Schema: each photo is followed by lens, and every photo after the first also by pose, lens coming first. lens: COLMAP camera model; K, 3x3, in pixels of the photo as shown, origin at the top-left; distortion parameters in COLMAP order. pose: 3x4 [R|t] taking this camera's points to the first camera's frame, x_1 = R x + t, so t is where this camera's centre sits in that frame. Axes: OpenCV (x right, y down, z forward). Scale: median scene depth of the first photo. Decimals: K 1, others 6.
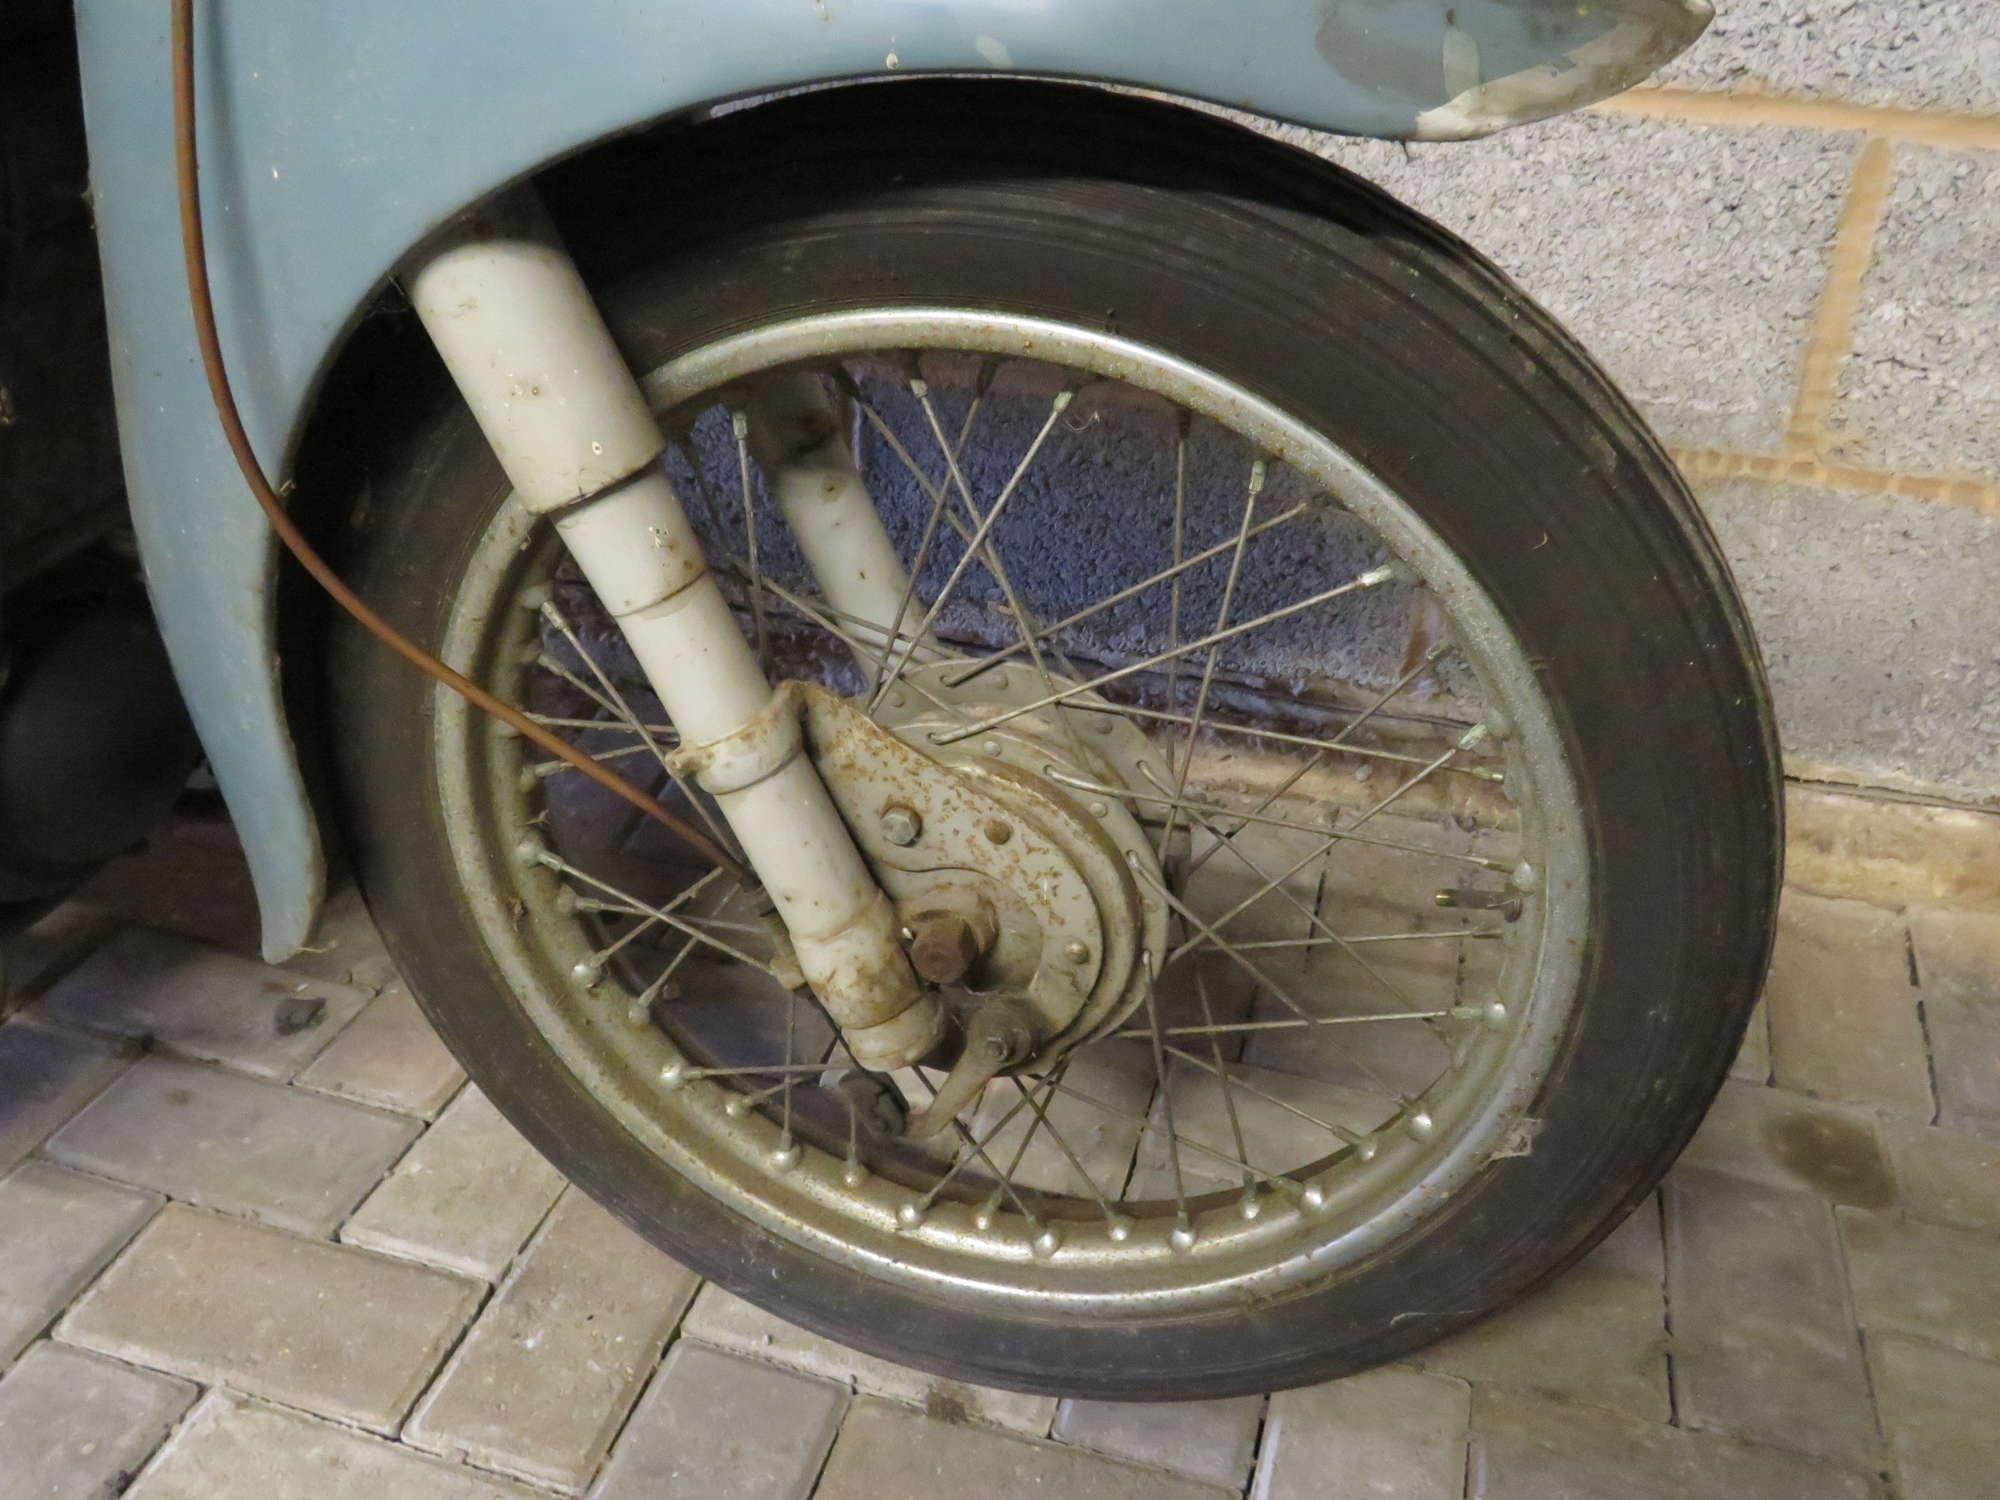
lens RADIAL K [[1692.8, 0, 998.4], [0, 1692.8, 751.7], [0, 0, 1]] dist [-0.035213, 0.011571]
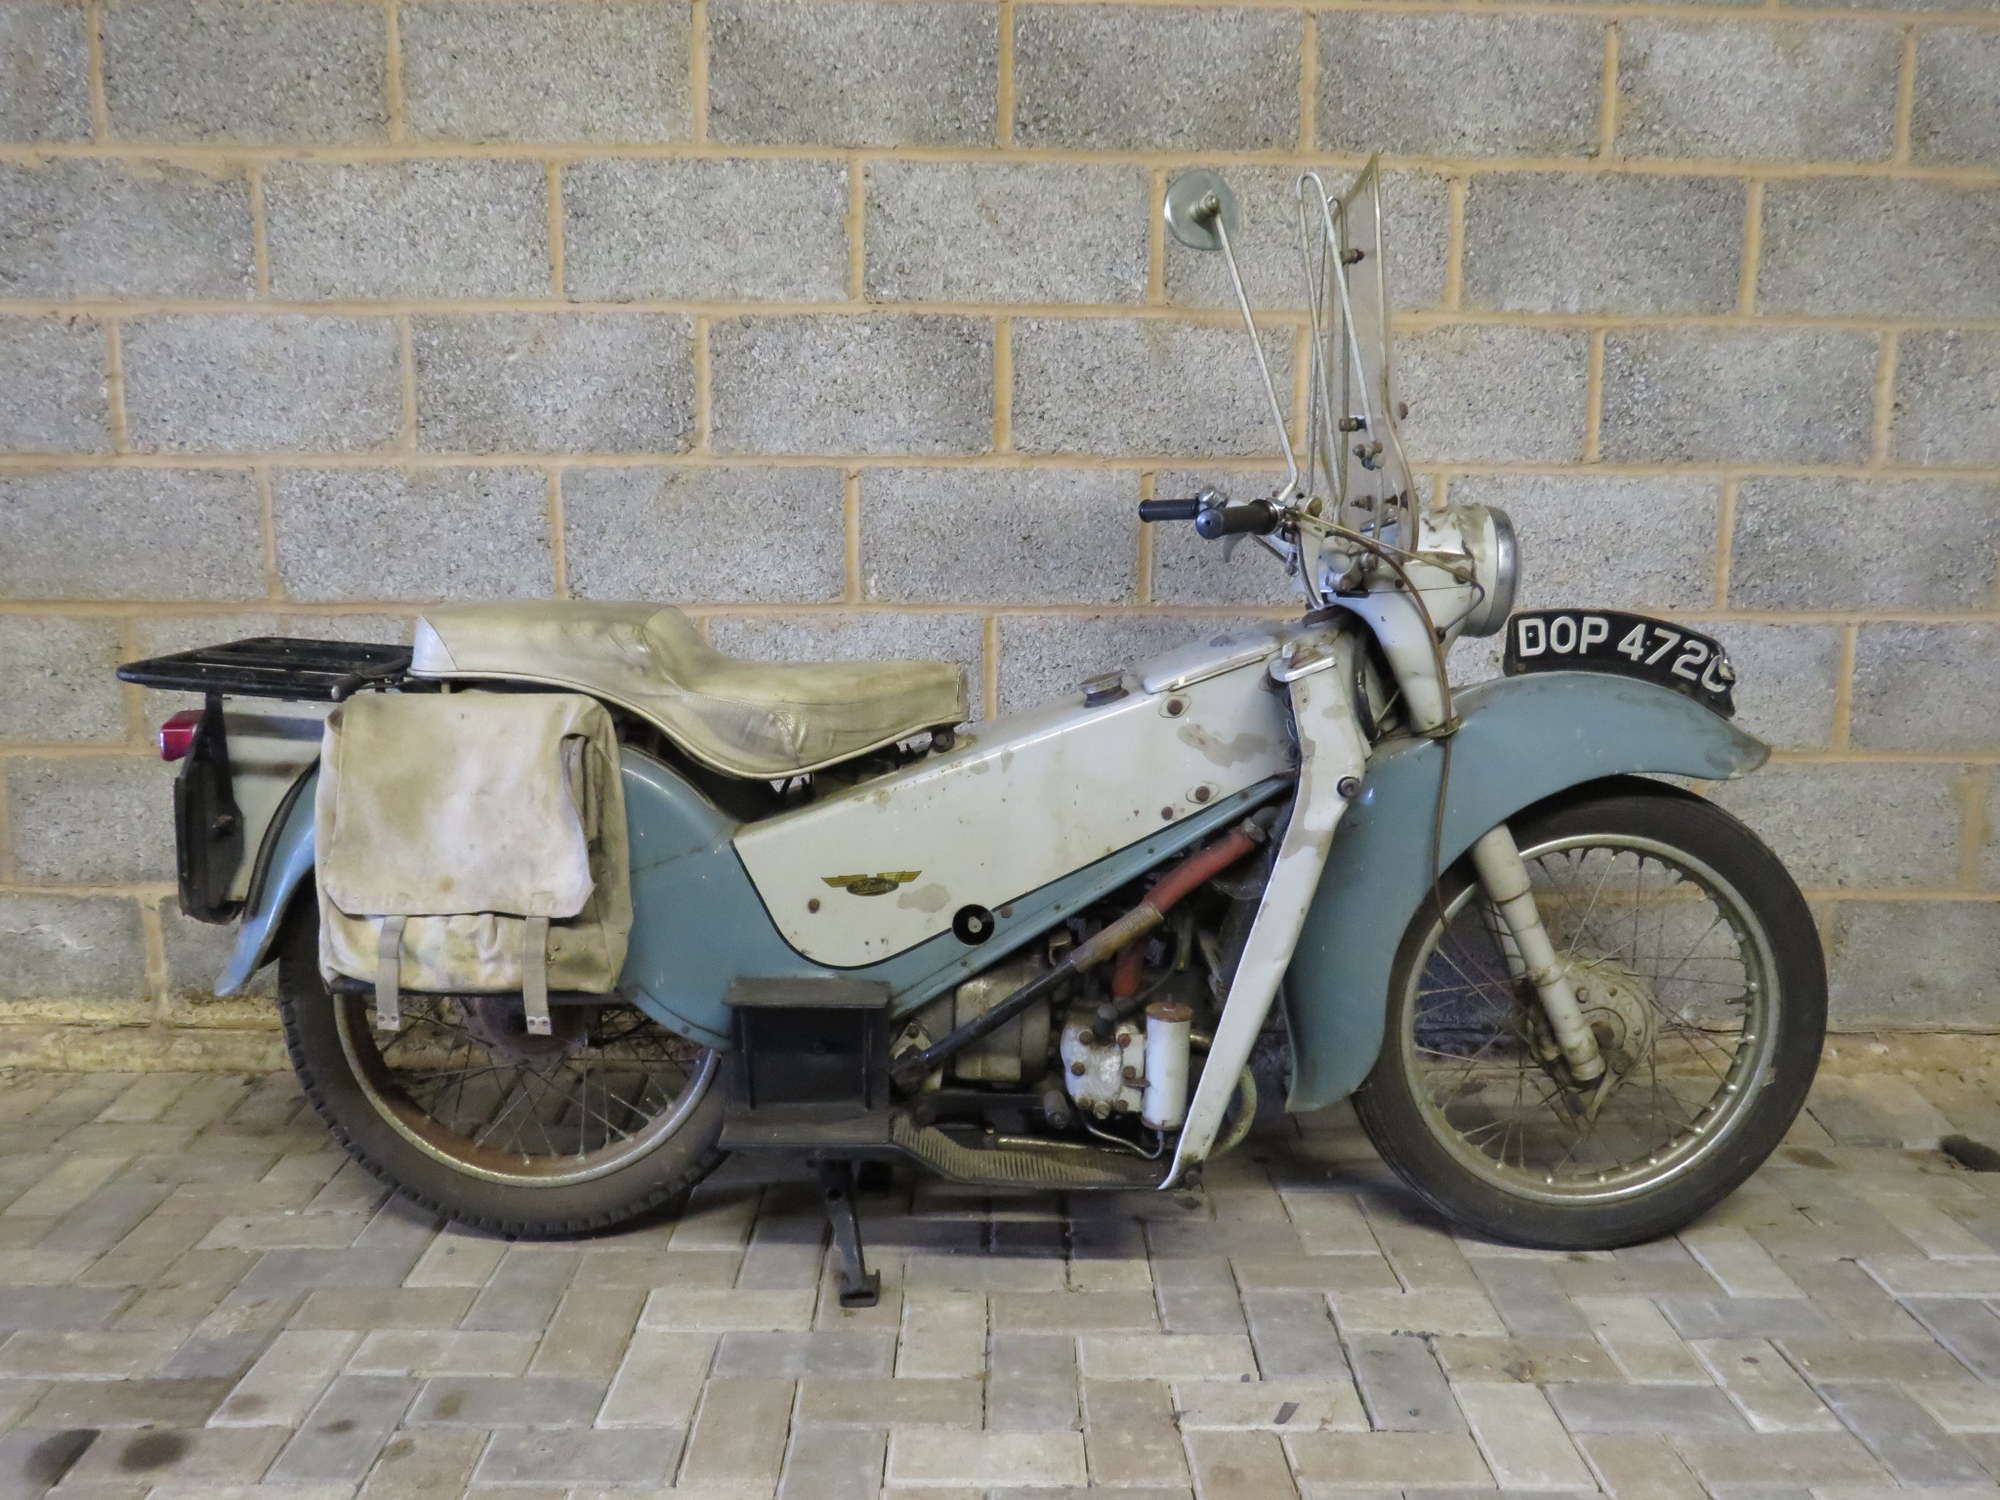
lens RADIAL K [[1692.8, 0, 998.4], [0, 1692.8, 734.4], [0, 0, 1]] dist [-0.035213, 0.011571]
pose [[0.960262, -0.067560, 0.270801, -1.195523], [0.162802, 0.923683, -0.346851, 0.315089], [-0.226701, 0.377155, 0.897976, -1.094963]]
